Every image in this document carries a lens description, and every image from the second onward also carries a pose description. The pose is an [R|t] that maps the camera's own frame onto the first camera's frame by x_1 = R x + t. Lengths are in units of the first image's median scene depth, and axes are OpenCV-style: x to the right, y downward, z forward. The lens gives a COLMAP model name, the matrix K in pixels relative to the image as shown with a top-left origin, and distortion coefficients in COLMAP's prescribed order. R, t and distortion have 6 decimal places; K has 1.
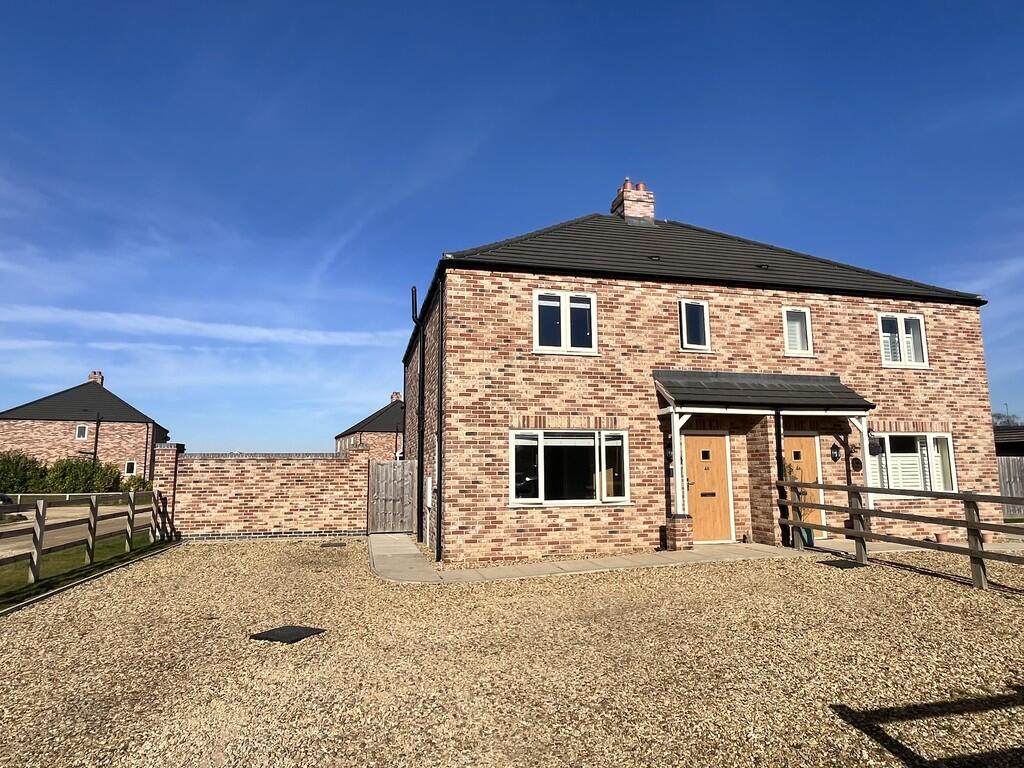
lens RADIAL K [[601.6, 0, 514.2], [0, 601.6, 382.9], [0, 0, 1]] dist [-0.004231, -0.001651]
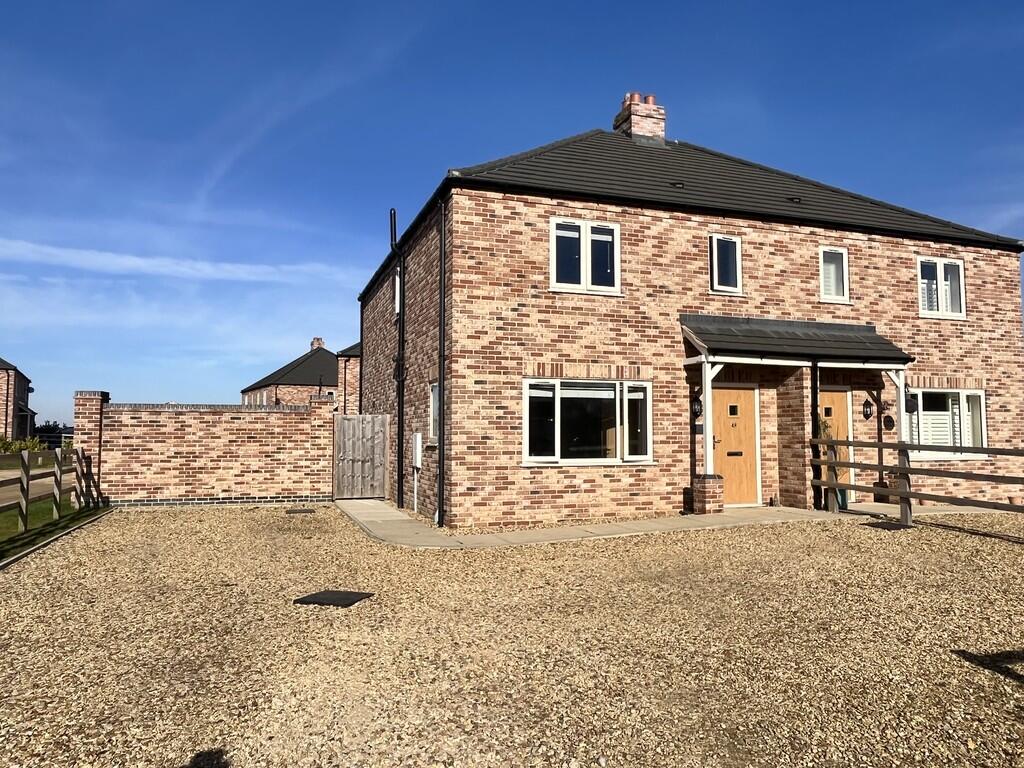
lens RADIAL K [[712.7, 0, 509.2], [0, 712.7, 383.5], [0, 0, 1]] dist [-0.007780, 0.001213]
pose [[0.995895, 0.013419, 0.089520, -0.107057], [-0.019914, 0.997202, 0.072050, 0.009691], [-0.088303, -0.073537, 0.993376, -0.023140]]
